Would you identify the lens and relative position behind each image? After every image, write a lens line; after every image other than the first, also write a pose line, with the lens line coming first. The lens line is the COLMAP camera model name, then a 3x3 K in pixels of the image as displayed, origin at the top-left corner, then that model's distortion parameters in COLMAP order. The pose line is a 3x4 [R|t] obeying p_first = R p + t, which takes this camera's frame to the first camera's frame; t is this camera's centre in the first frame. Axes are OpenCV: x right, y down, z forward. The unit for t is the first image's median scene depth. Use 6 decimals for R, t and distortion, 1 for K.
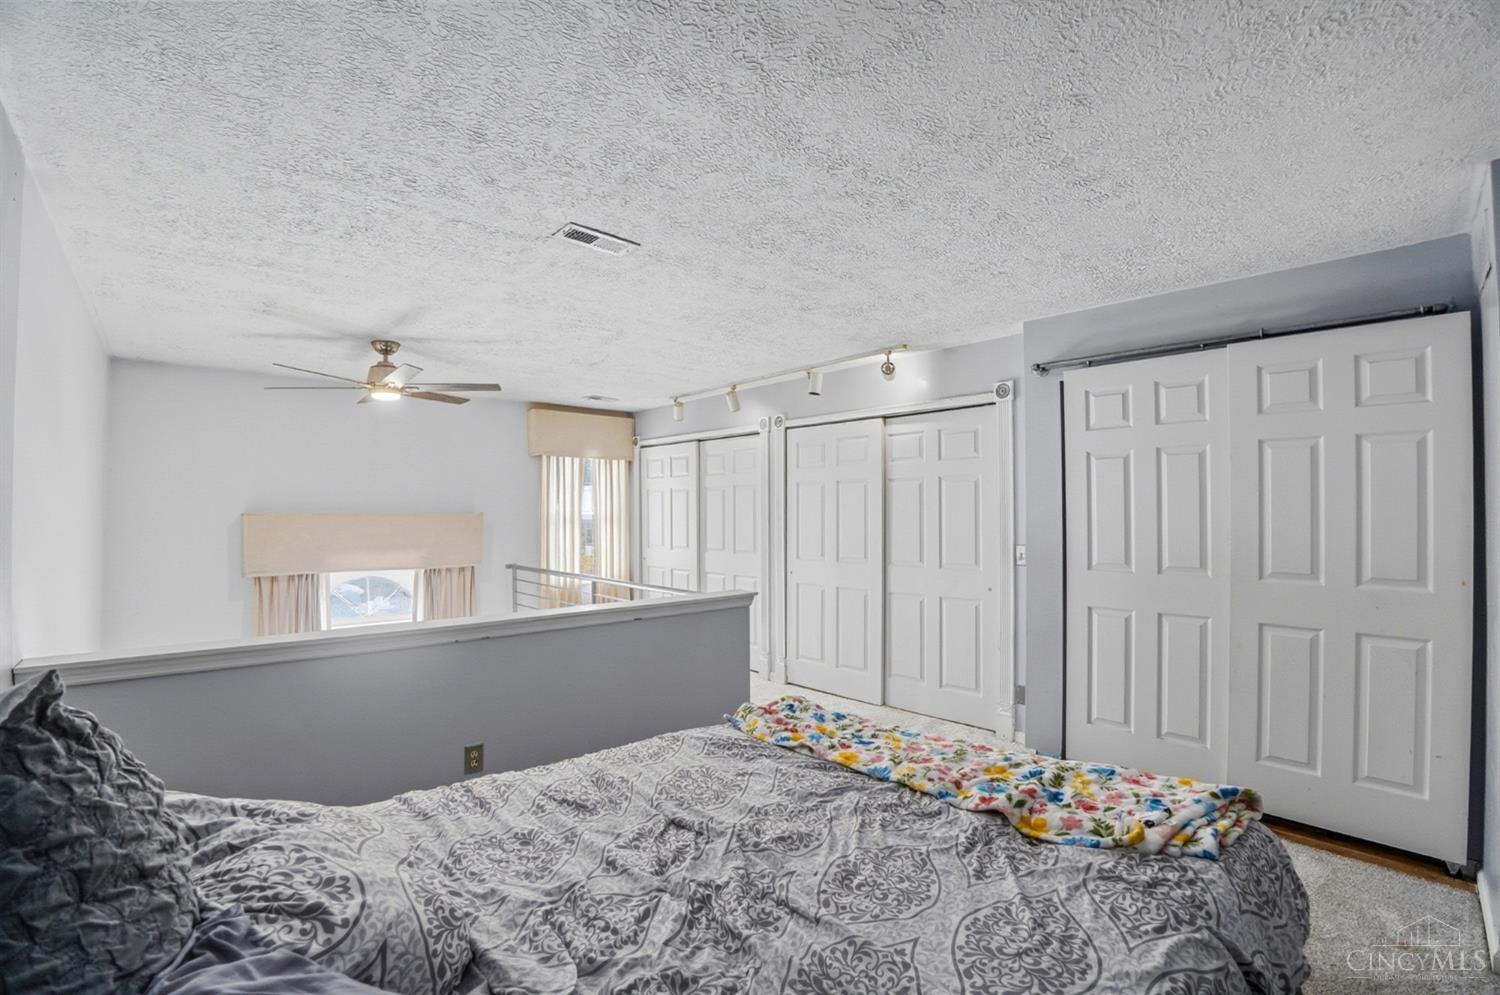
lens RADIAL K [[655.2, 0, 749.4], [0, 655.2, 505.8], [0, 0, 1]] dist [-0.038387, 0.001070]
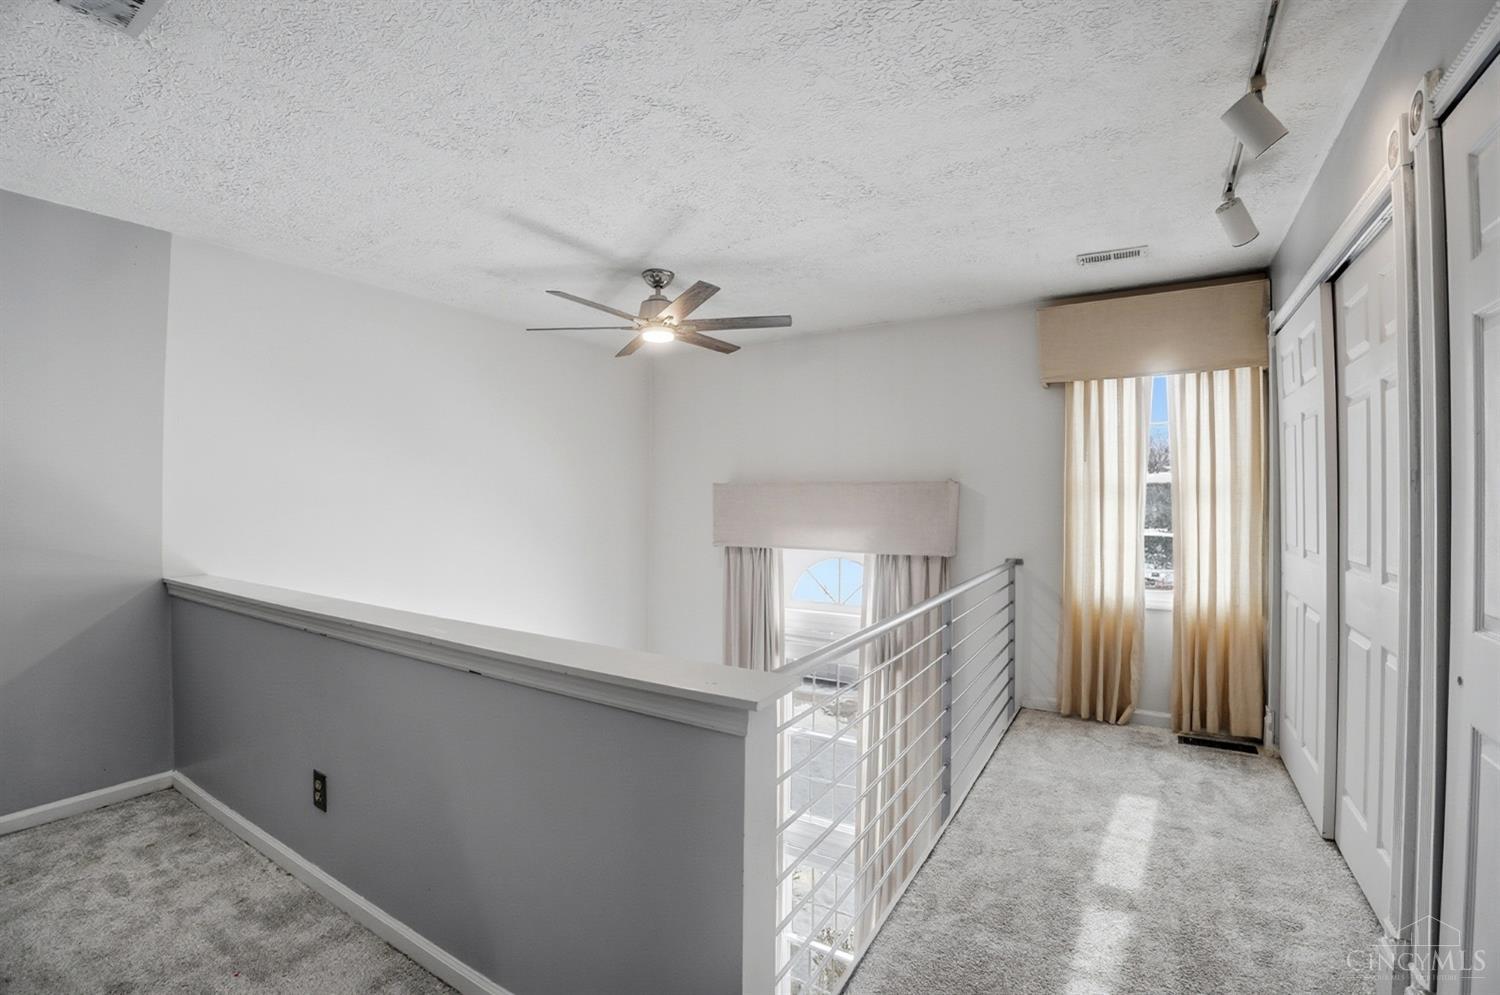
lens RADIAL K [[655.2, 0, 763.1], [0, 655.2, 498.2], [0, 0, 1]] dist [-0.038387, 0.001070]
pose [[0.293983, 0.000908, -0.955810, 0.190142], [0.011736, 0.999921, 0.004559, 0.025099], [0.955739, -0.012558, 0.293949, 0.601959]]
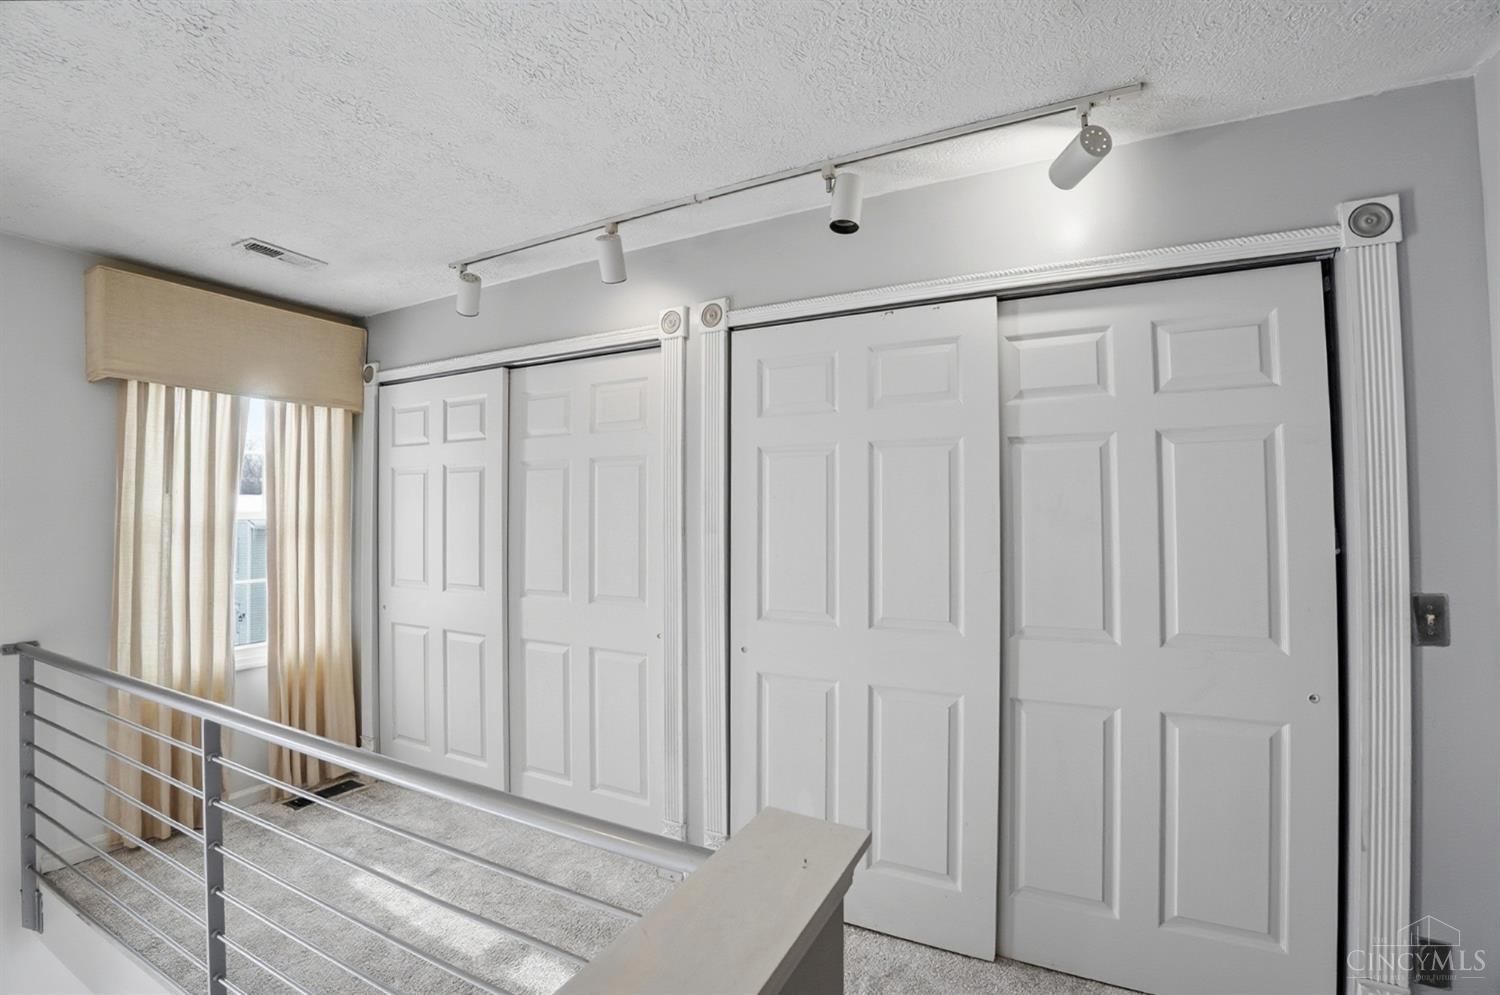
lens RADIAL K [[655.2, 0, 740.9], [0, 655.2, 497.4], [0, 0, 1]] dist [-0.038387, 0.001070]
pose [[0.943696, 0.007741, 0.330724, -0.078307], [-0.003053, 0.999887, -0.014691, 0.004300], [-0.330801, 0.012854, 0.943613, 0.513329]]
